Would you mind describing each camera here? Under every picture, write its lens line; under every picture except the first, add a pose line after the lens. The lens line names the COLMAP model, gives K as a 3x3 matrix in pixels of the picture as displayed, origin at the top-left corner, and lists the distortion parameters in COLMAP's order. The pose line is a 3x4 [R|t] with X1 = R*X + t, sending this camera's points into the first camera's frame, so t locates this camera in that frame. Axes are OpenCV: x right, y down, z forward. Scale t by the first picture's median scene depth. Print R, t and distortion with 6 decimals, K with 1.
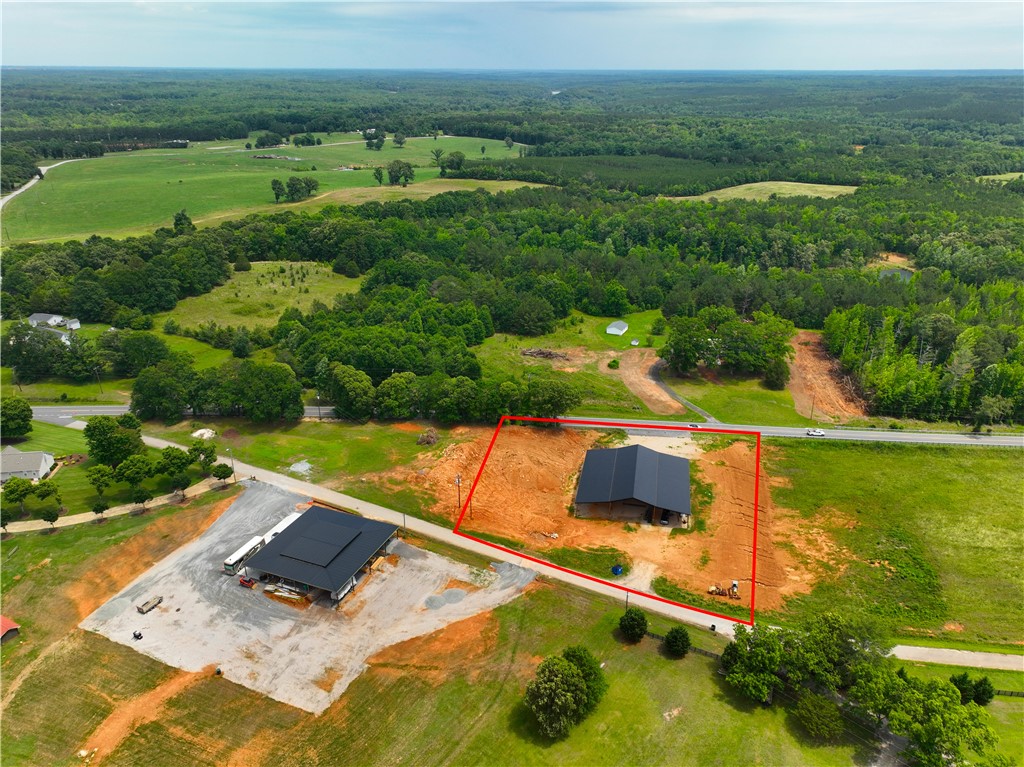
lens RADIAL K [[740.0, 0, 517.5], [0, 740.0, 386.4], [0, 0, 1]] dist [0.000430, 0.015535]
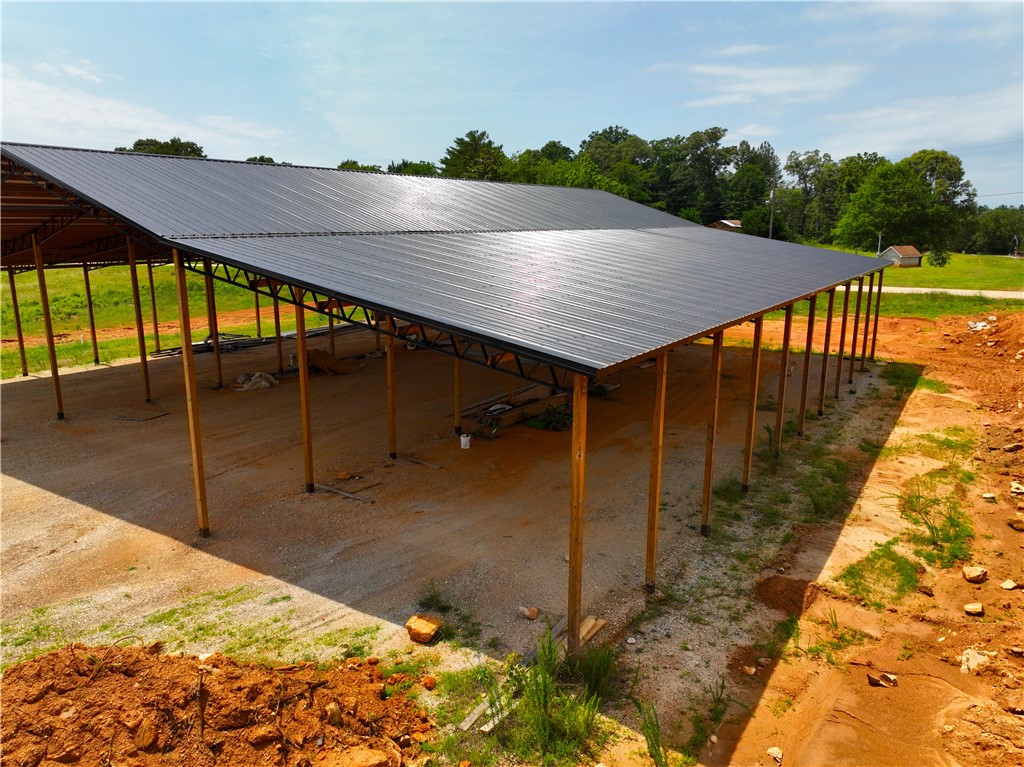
lens RADIAL K [[740.0, 0, 517.0], [0, 740.0, 386.7], [0, 0, 1]] dist [0.000430, 0.015535]
pose [[-0.928309, -0.086717, 0.361555, 0.091801], [0.144400, 0.812003, 0.565508, 0.068535], [-0.342623, 0.577175, -0.741269, 1.144982]]
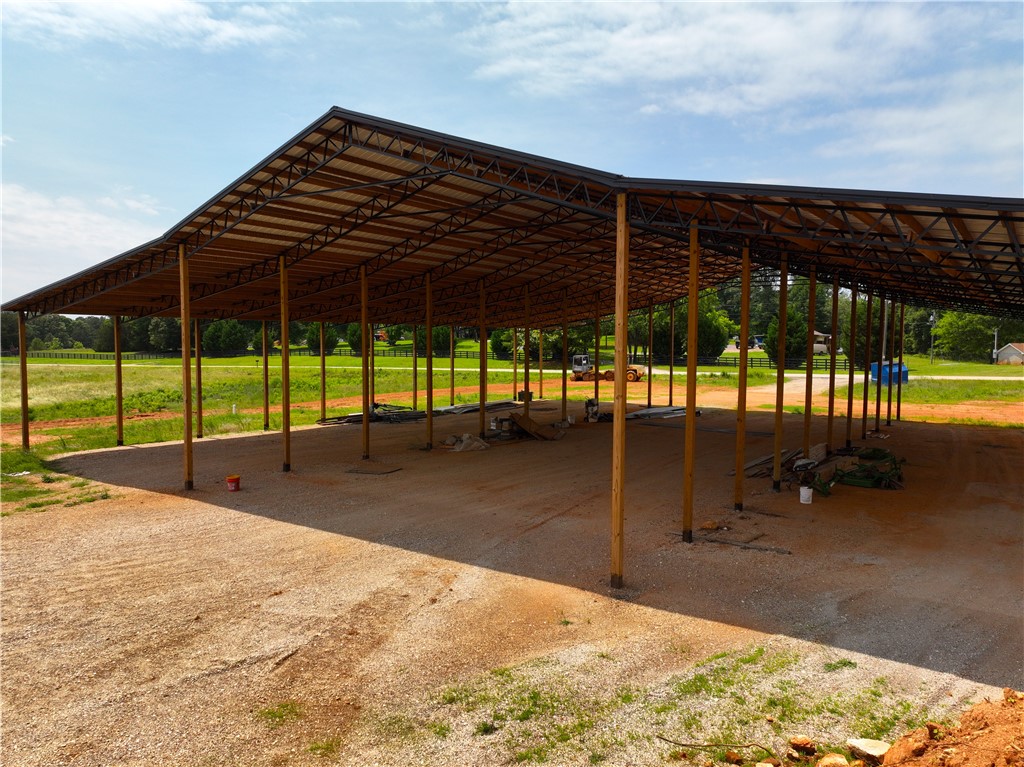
lens RADIAL K [[740.0, 0, 515.6], [0, 740.0, 378.8], [0, 0, 1]] dist [0.000430, 0.015535]
pose [[-0.915016, -0.028221, 0.402430, 0.133481], [0.154534, 0.896941, 0.414266, 0.081134], [-0.372647, 0.441249, -0.816354, 1.150206]]
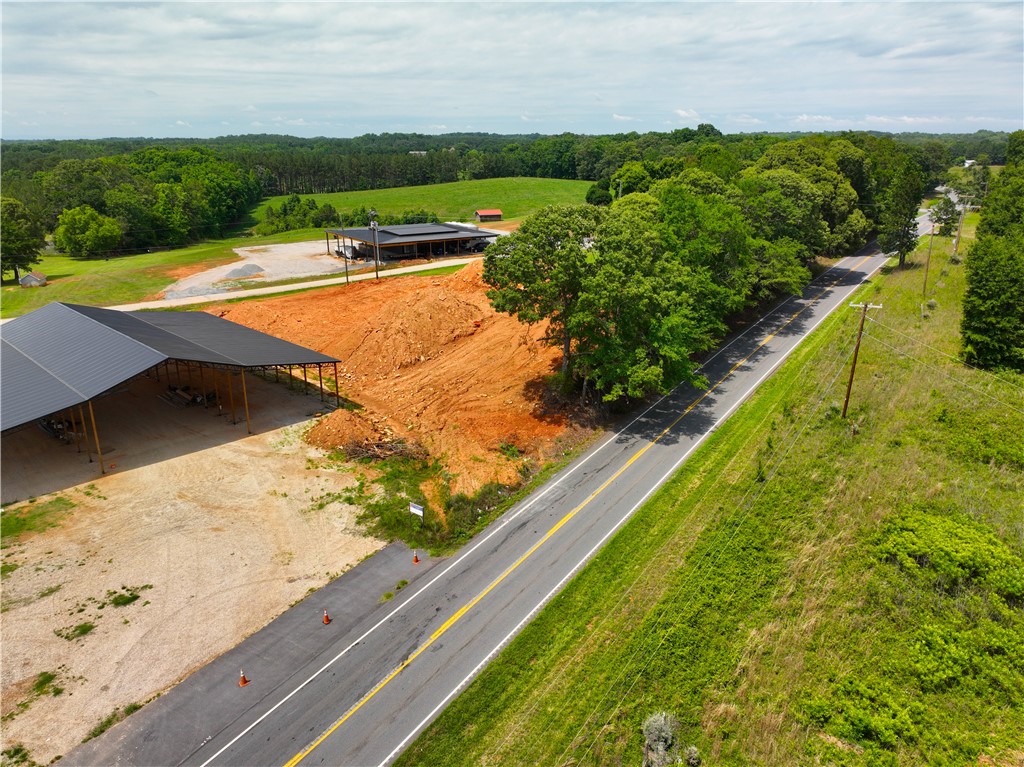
lens RADIAL K [[740.0, 0, 522.4], [0, 740.0, 382.6], [0, 0, 1]] dist [0.000430, 0.015535]
pose [[-0.553405, 0.256456, -0.792447, 0.328869], [-0.332454, 0.804330, 0.492471, -0.091245], [0.763686, 0.535988, -0.359861, 1.298448]]
